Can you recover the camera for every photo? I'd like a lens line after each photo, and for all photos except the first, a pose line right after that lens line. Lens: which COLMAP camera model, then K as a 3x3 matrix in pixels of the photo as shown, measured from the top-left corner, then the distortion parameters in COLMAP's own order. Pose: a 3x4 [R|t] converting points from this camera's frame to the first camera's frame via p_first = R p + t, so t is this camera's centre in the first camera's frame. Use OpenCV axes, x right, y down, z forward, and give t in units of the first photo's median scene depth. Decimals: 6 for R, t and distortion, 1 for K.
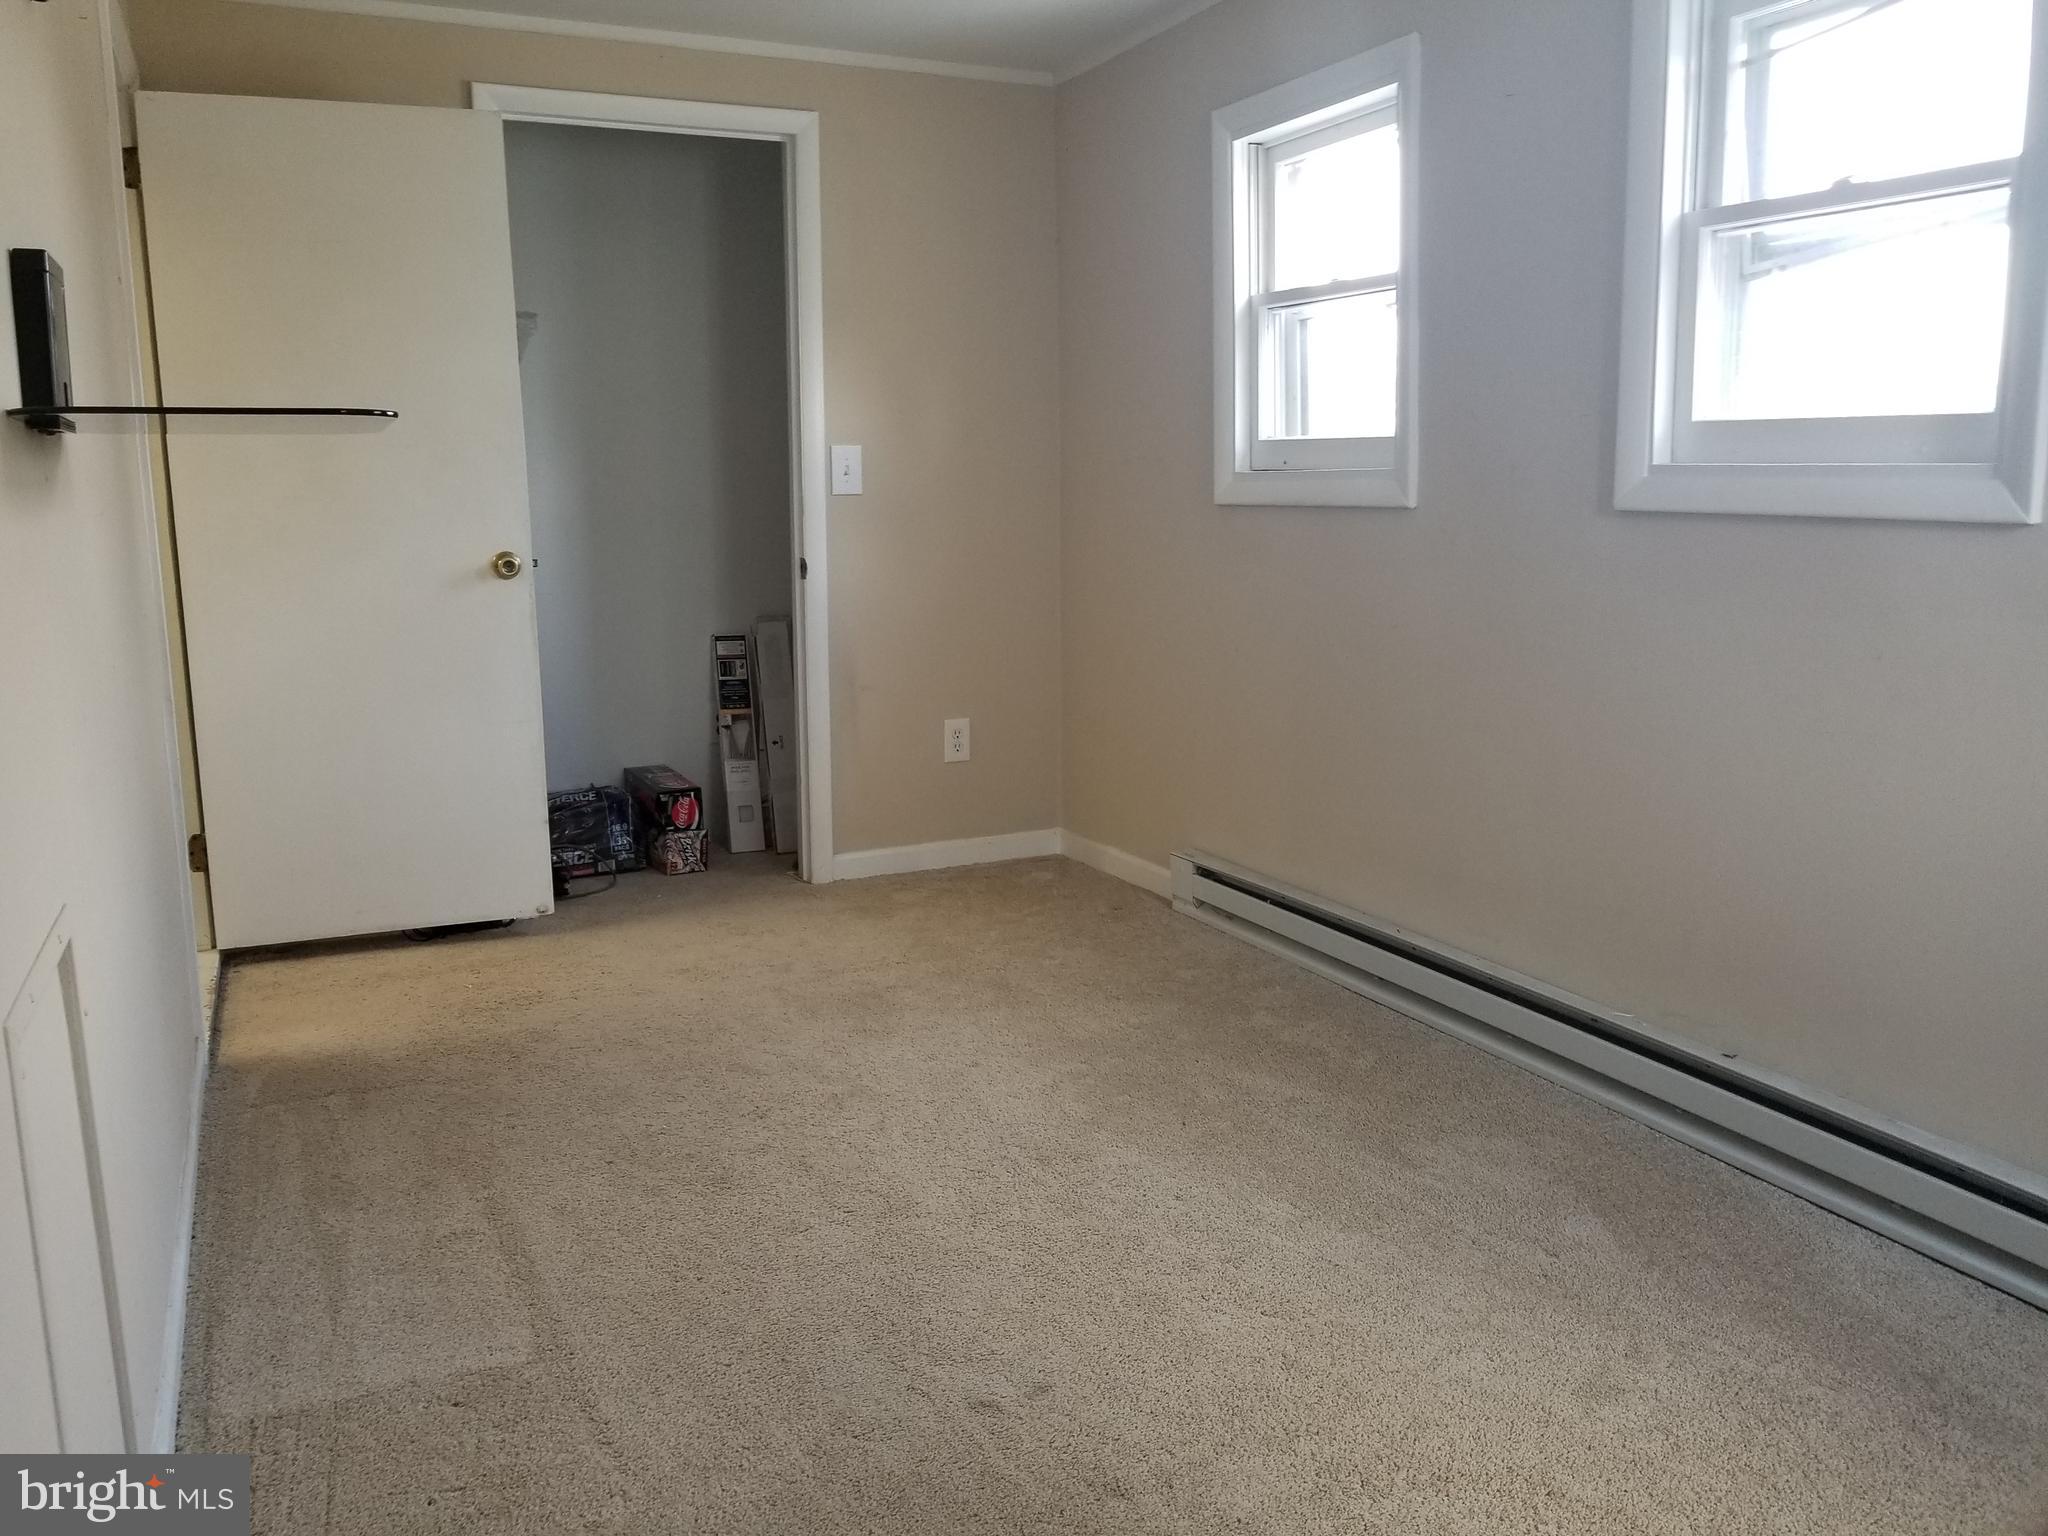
lens RADIAL K [[1605.4, 0, 993.4], [0, 1605.4, 757.8], [0, 0, 1]] dist [-0.015323, -0.000060]
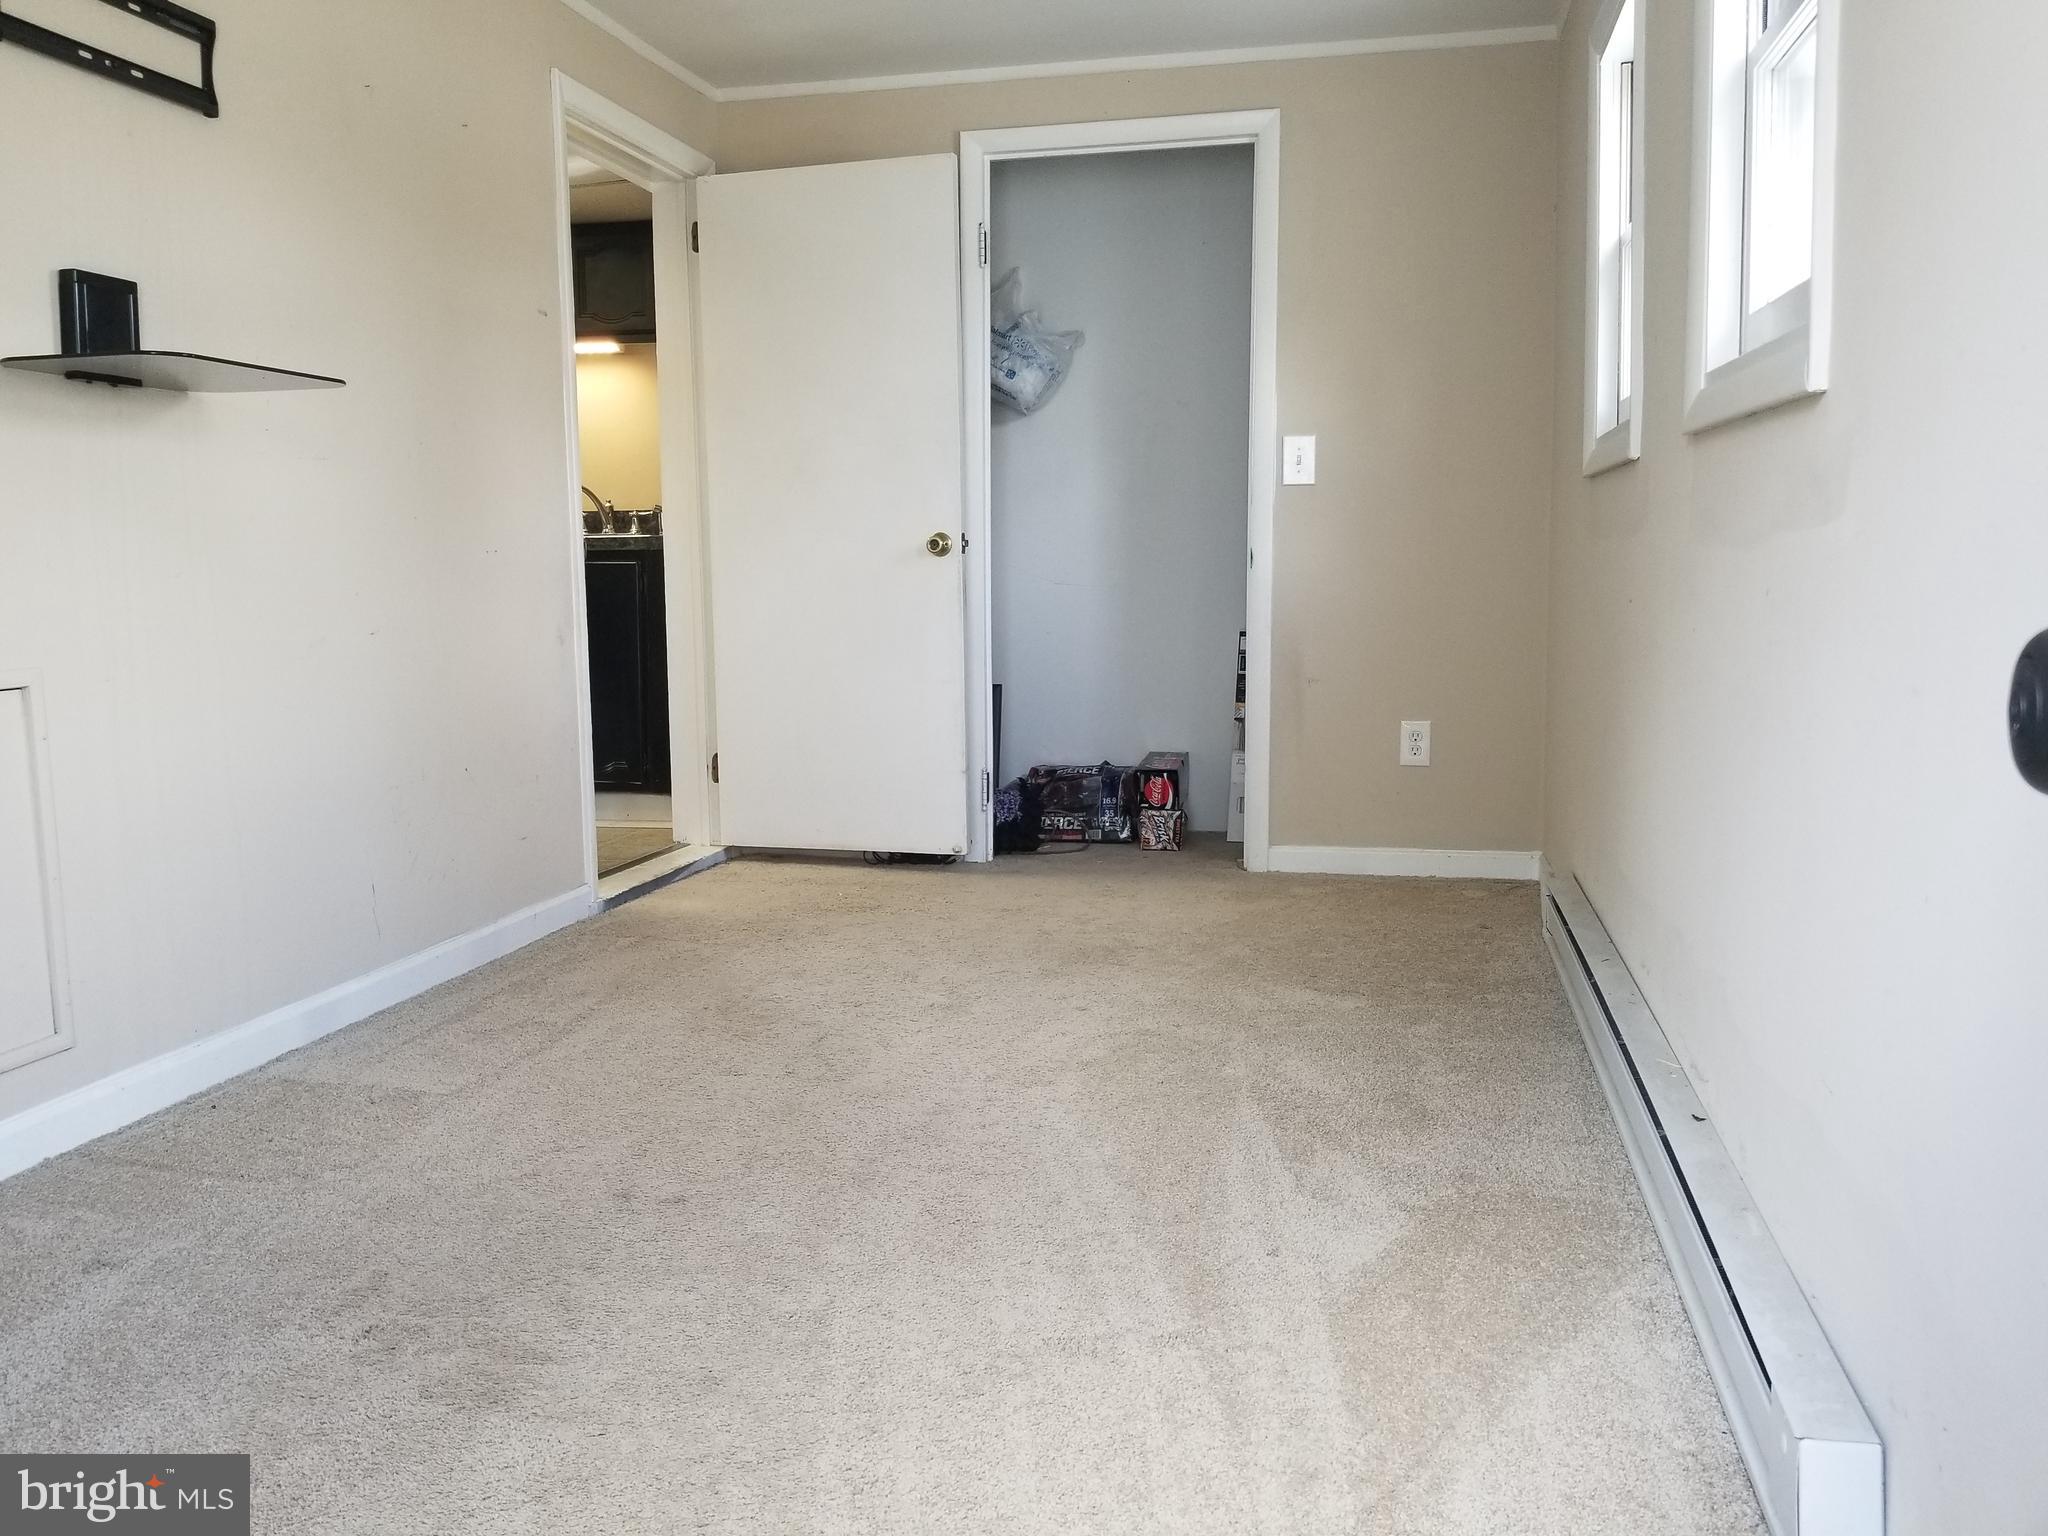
lens RADIAL K [[1628.9, 0, 1024.0], [0, 1628.9, 768.0], [0, 0, 1]] dist [-0.001940, -0.002436]
pose [[0.789493, 0.079785, -0.608552, 0.396420], [-0.102658, 0.994713, -0.002768, 0.031252], [0.605113, 0.064659, 0.793509, 0.098743]]
